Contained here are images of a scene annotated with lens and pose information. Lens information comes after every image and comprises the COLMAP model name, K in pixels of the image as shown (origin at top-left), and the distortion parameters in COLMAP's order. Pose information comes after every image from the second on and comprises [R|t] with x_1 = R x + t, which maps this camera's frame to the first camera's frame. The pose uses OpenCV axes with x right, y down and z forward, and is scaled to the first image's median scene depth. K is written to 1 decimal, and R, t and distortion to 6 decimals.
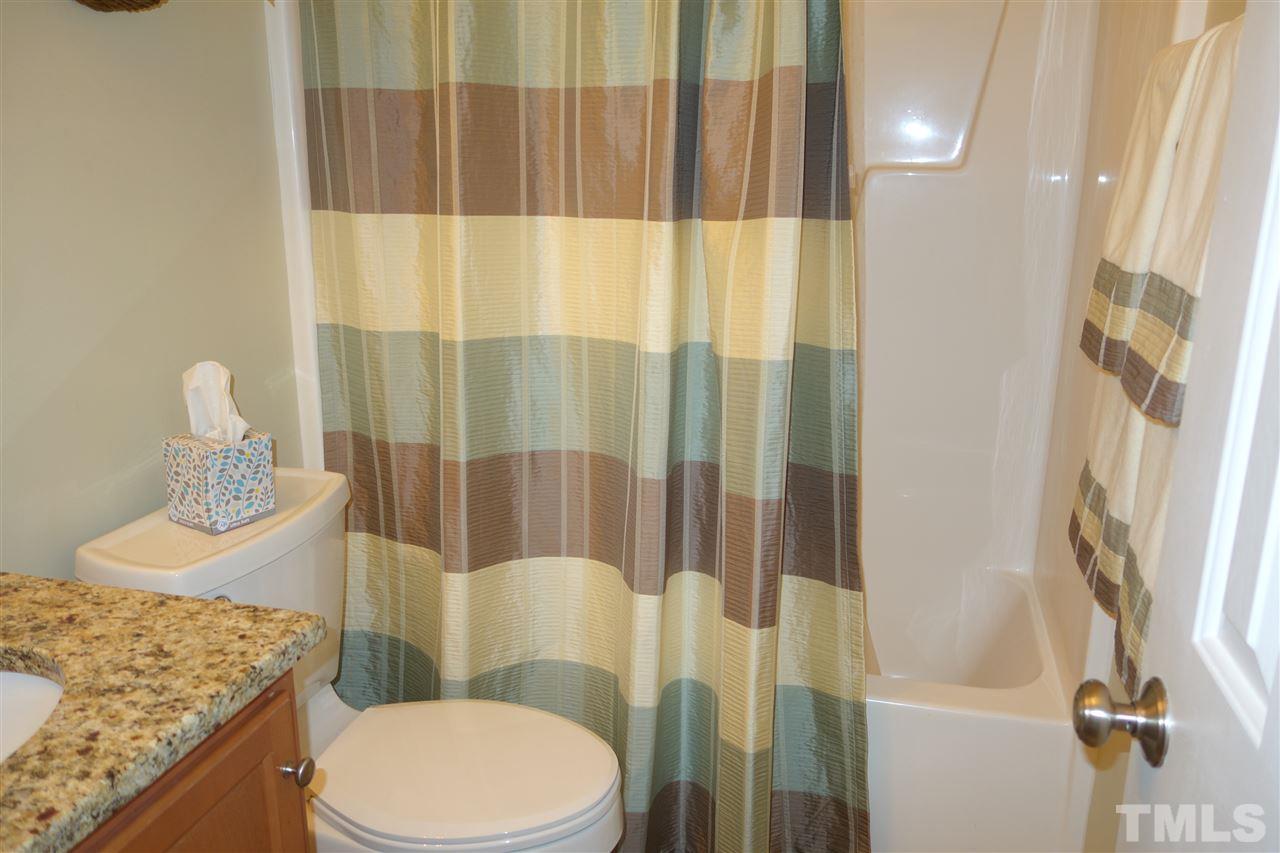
lens RADIAL K [[1007.4, 0, 640.0], [0, 1007.4, 426.5], [0, 0, 1]] dist [0.004575, -0.007438]
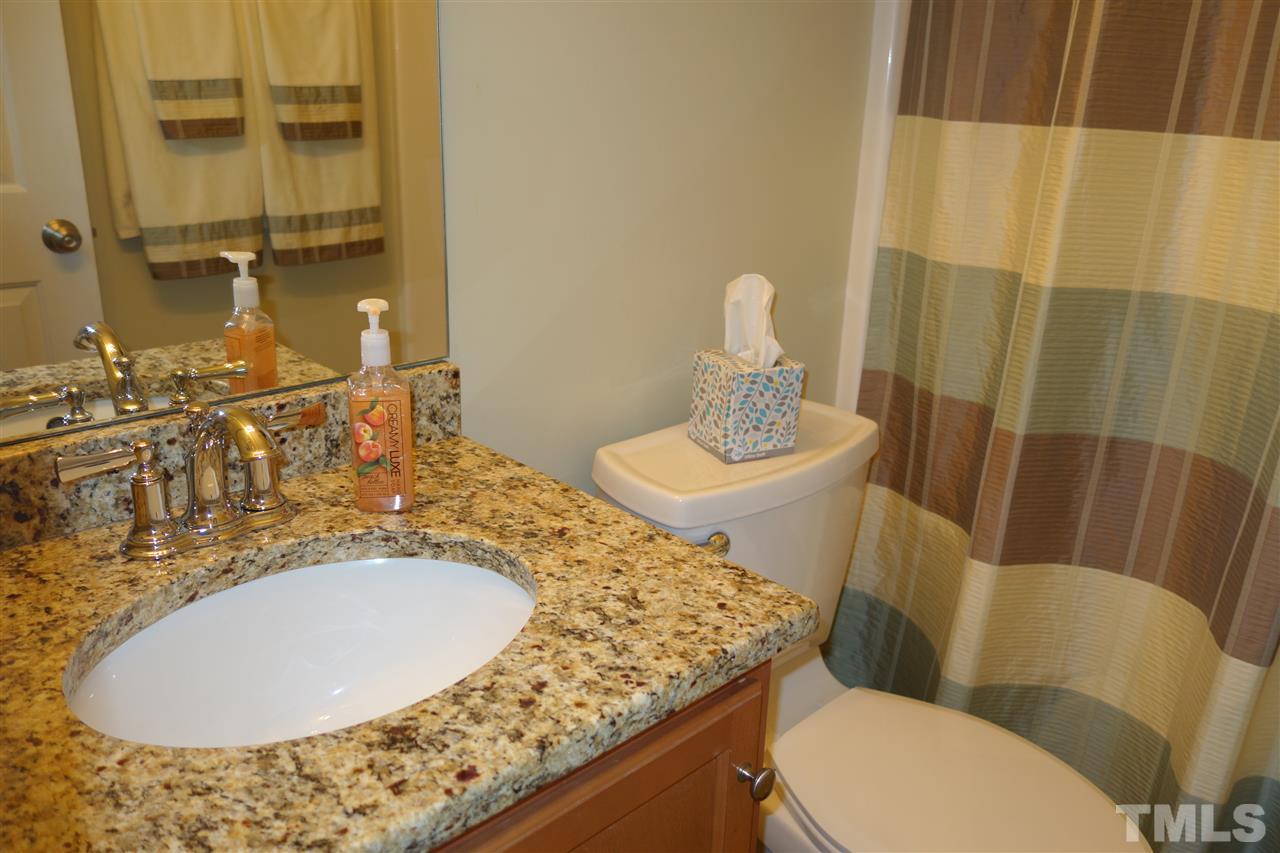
lens RADIAL K [[1007.4, 0, 640.0], [0, 1007.4, 426.5], [0, 0, 1]] dist [0.004575, -0.007438]
pose [[0.852261, 0.194505, -0.485612, -0.051851], [-0.162011, 0.980804, 0.108514, -0.012048], [0.497397, -0.013808, 0.867413, 0.167569]]
